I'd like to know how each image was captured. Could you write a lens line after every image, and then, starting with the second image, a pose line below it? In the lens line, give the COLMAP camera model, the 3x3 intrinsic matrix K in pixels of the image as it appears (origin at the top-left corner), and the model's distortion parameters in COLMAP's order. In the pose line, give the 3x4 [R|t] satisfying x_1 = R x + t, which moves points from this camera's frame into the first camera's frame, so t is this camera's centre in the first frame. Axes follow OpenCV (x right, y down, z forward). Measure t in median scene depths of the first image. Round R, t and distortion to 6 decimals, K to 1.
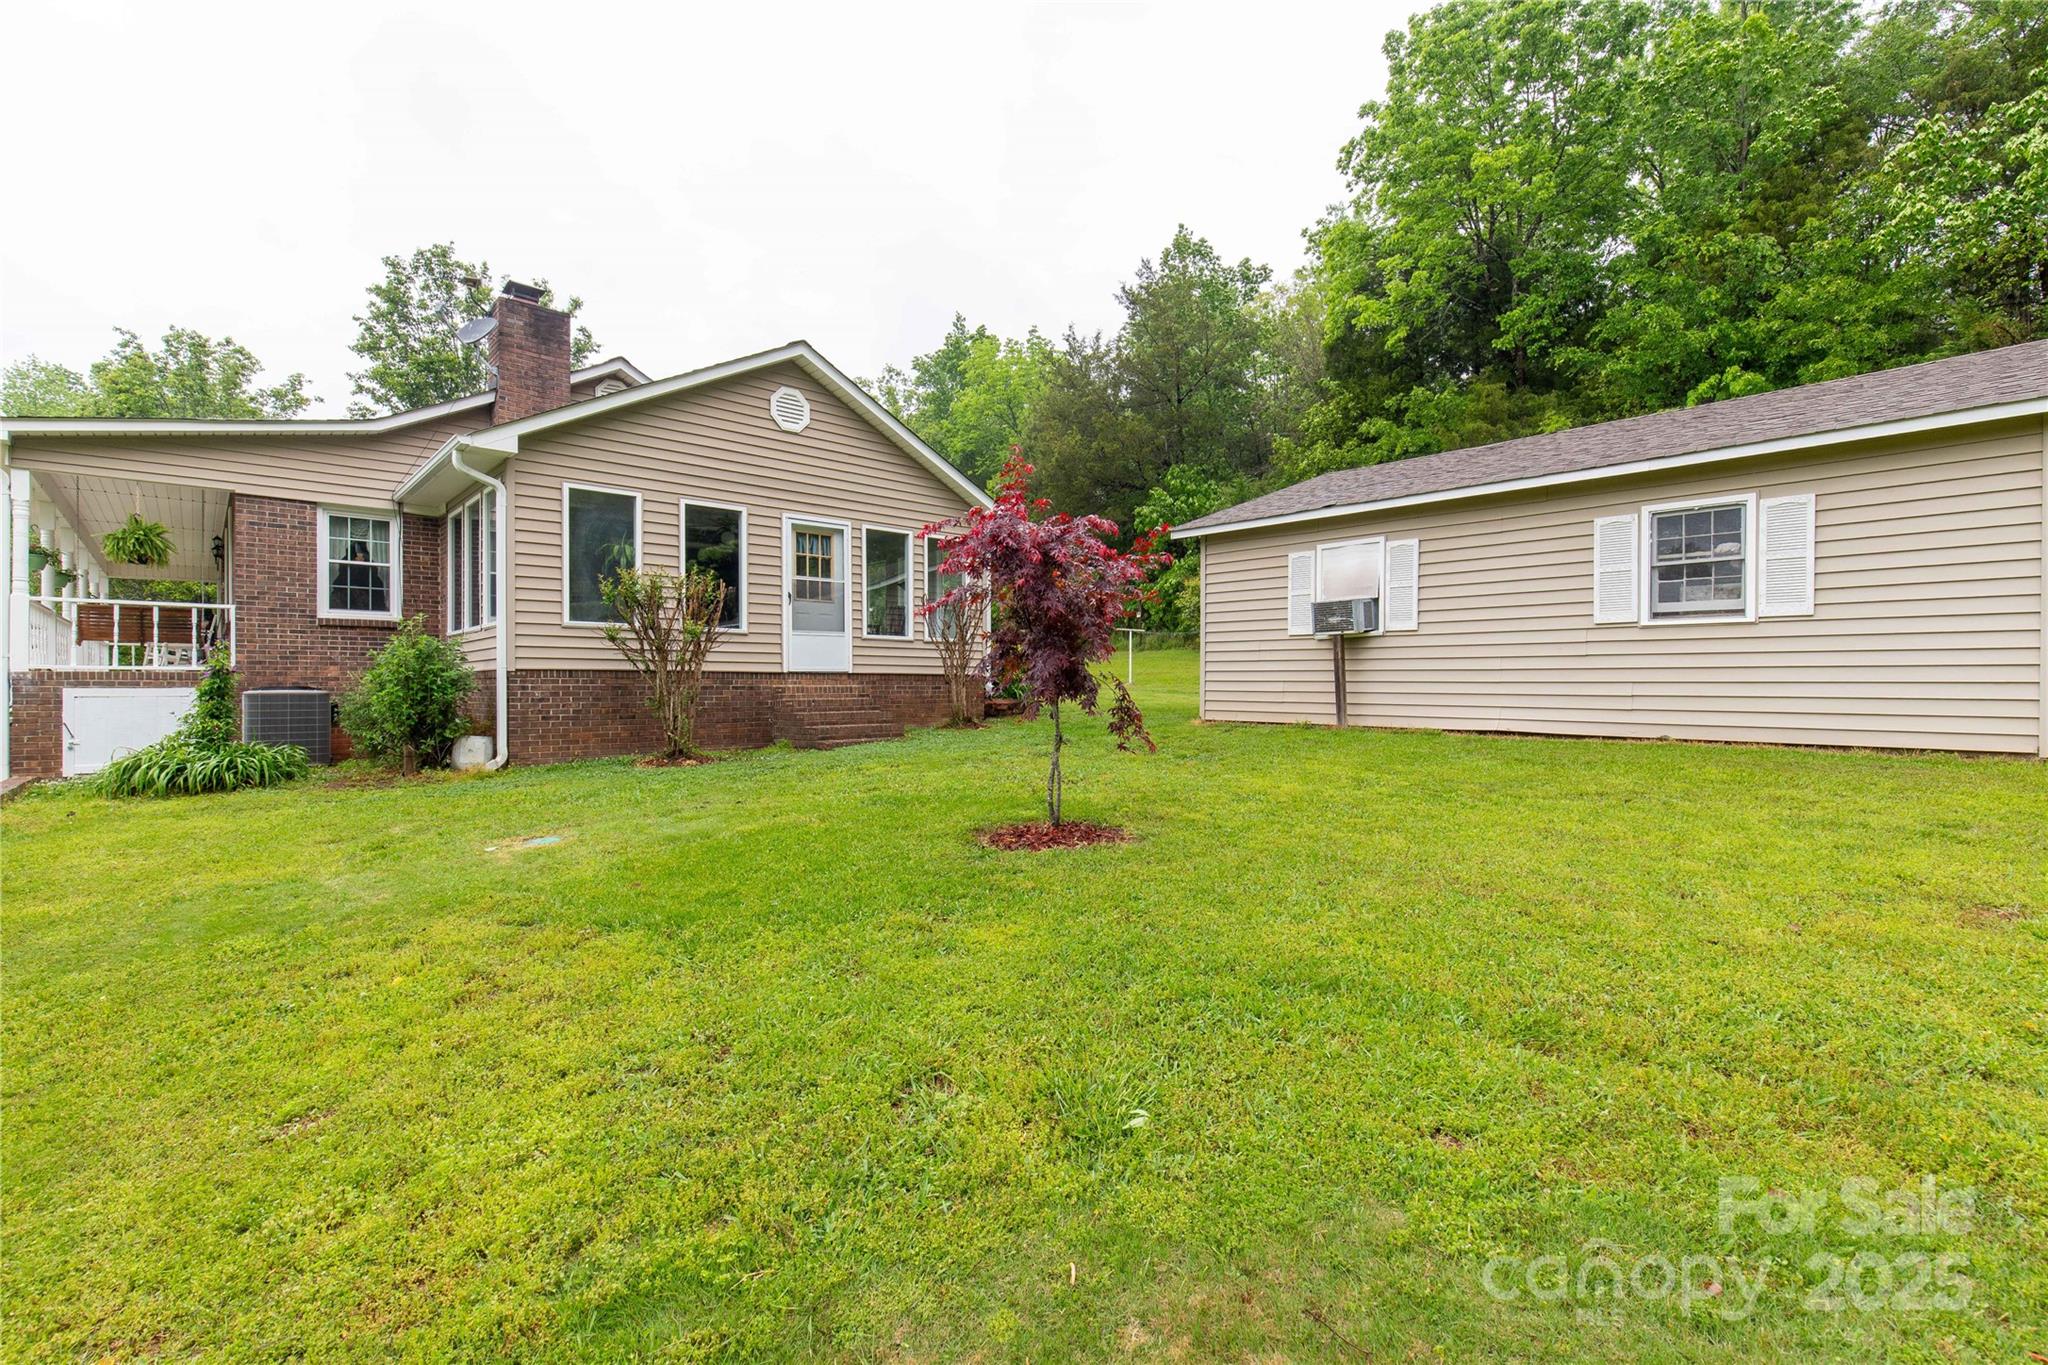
lens RADIAL K [[921.6, 0, 1027.9], [0, 921.6, 684.9], [0, 0, 1]] dist [0.002917, 0.000524]
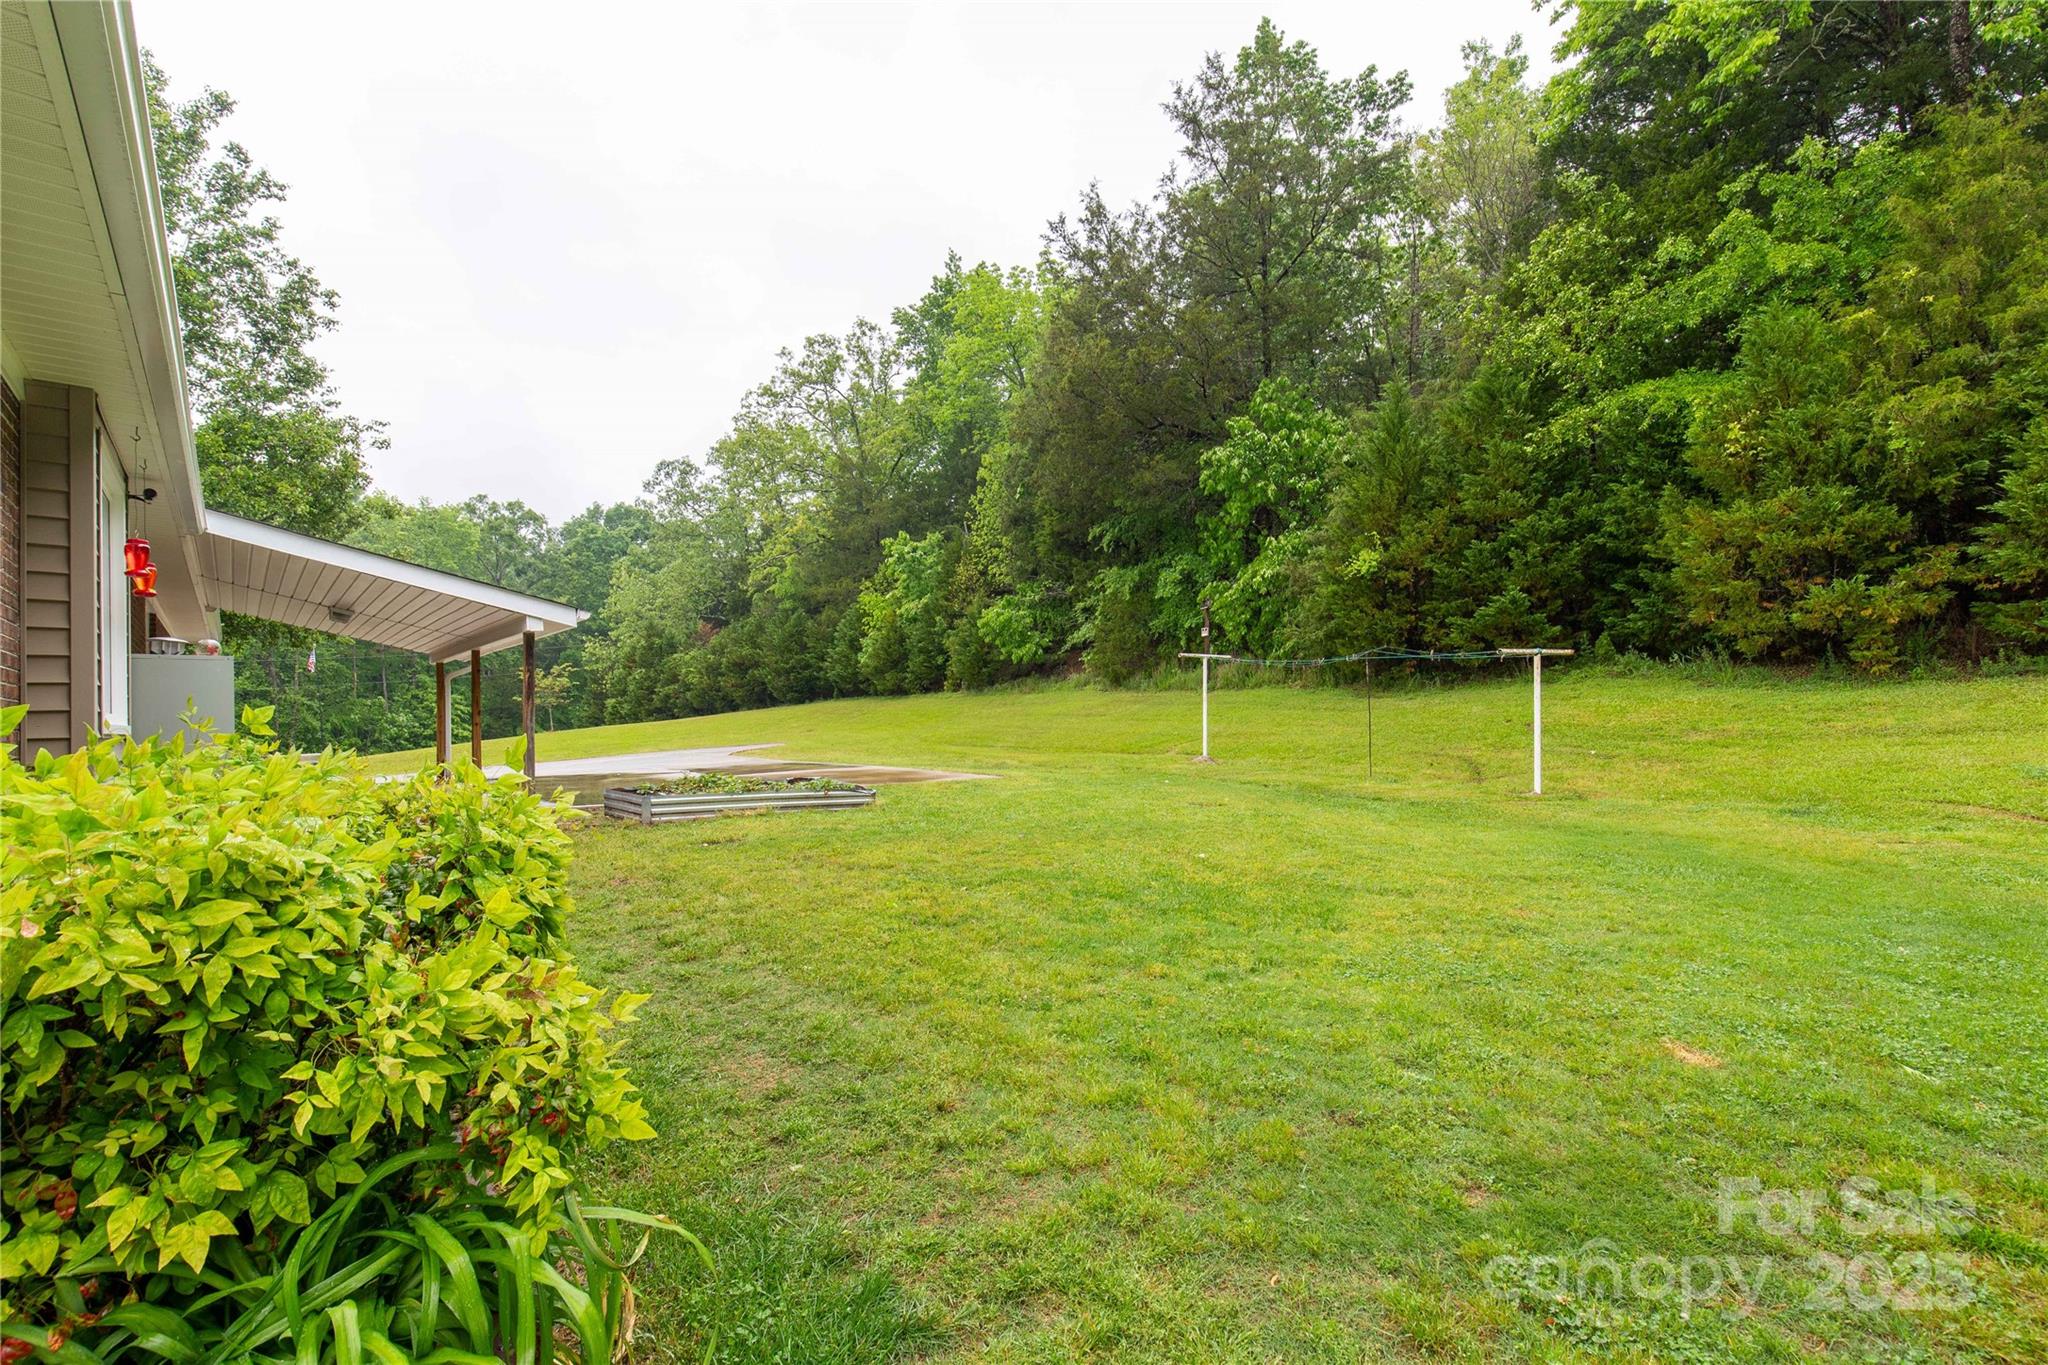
lens RADIAL K [[921.6, 0, 988.9], [0, 921.6, 726.1], [0, 0, 1]] dist [0.002917, 0.000524]
pose [[0.996591, -0.009476, -0.081959, 0.022906], [0.010482, 0.999875, 0.011863, -0.019599], [0.081837, -0.012682, 0.996565, 0.340045]]
